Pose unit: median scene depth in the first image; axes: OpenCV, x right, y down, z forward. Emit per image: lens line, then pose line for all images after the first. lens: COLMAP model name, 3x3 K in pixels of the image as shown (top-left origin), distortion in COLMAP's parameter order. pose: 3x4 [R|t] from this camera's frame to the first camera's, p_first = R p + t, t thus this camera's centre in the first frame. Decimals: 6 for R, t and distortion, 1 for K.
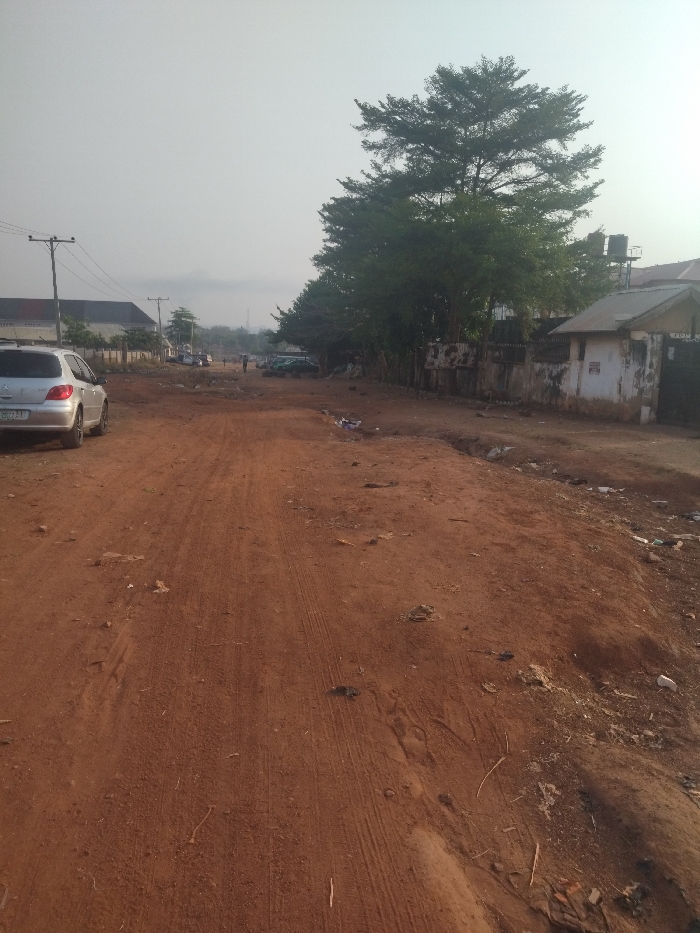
lens RADIAL K [[735.6, 0, 380.7], [0, 735.6, 470.3], [0, 0, 1]] dist [-0.006531, -0.002329]
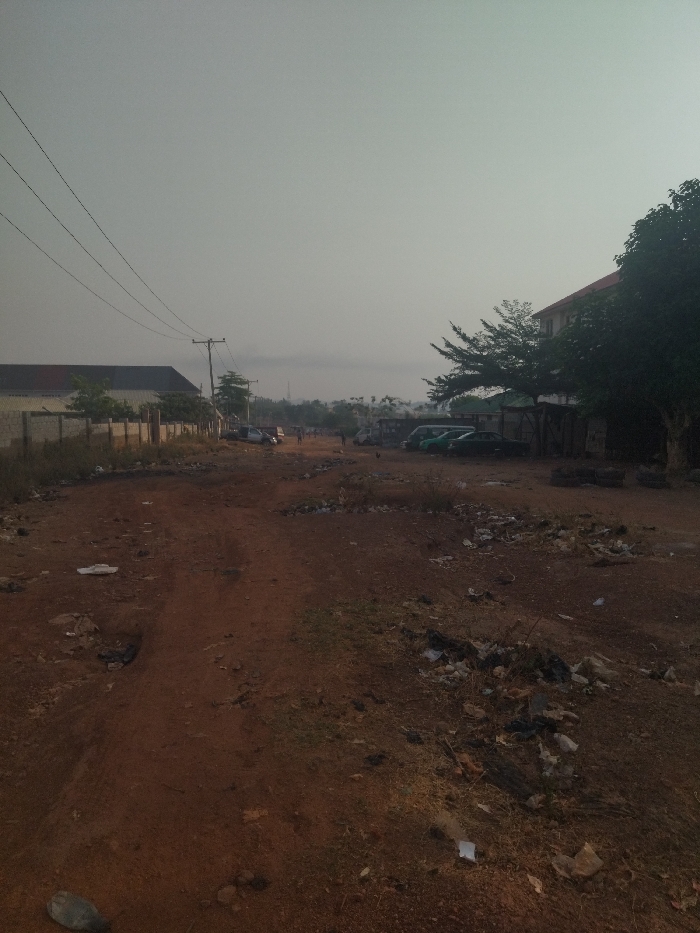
lens RADIAL K [[732.1, 0, 384.8], [0, 732.1, 504.8], [0, 0, 1]] dist [-0.007534, -0.003276]
pose [[0.998812, -0.018591, -0.045045, -0.373502], [0.016462, 0.998751, -0.047183, -0.177719], [0.045866, 0.046385, 0.997870, 1.145390]]
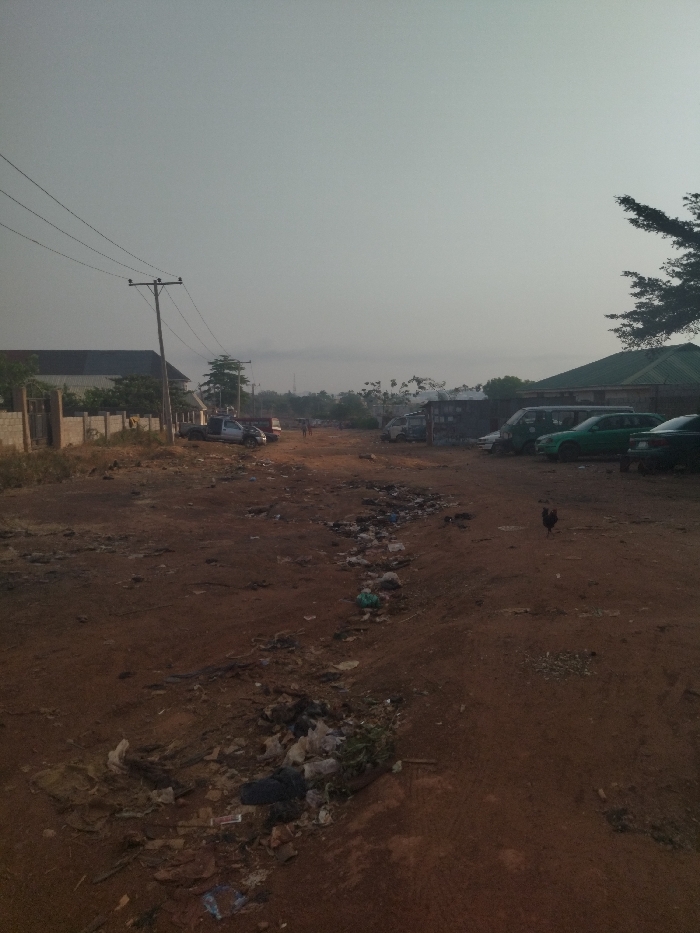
lens RADIAL K [[735.6, 0, 380.7], [0, 735.6, 470.3], [0, 0, 1]] dist [-0.006531, -0.002329]
pose [[0.997446, -0.038670, -0.060053, -0.477242], [0.033616, 0.995982, -0.083003, -0.279856], [0.063021, 0.080773, 0.994738, 1.835408]]
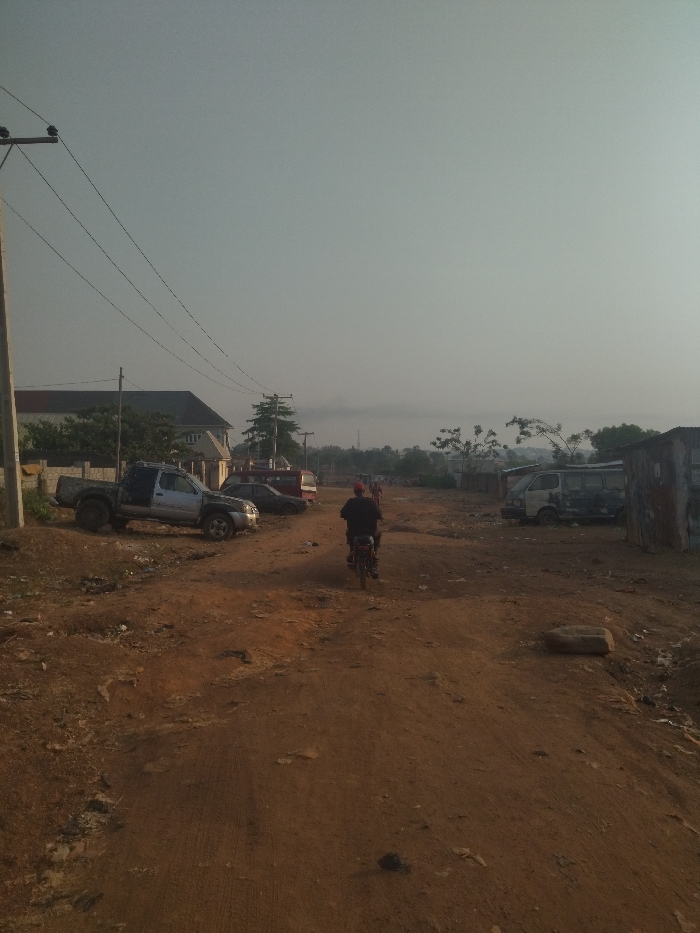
lens RADIAL K [[735.6, 0, 380.7], [0, 735.6, 470.3], [0, 0, 1]] dist [-0.006531, -0.002329]
pose [[0.989412, -0.027042, -0.142594, -0.576676], [0.003776, 0.986953, -0.160964, -0.391018], [0.145087, 0.158721, 0.976605, 2.551761]]
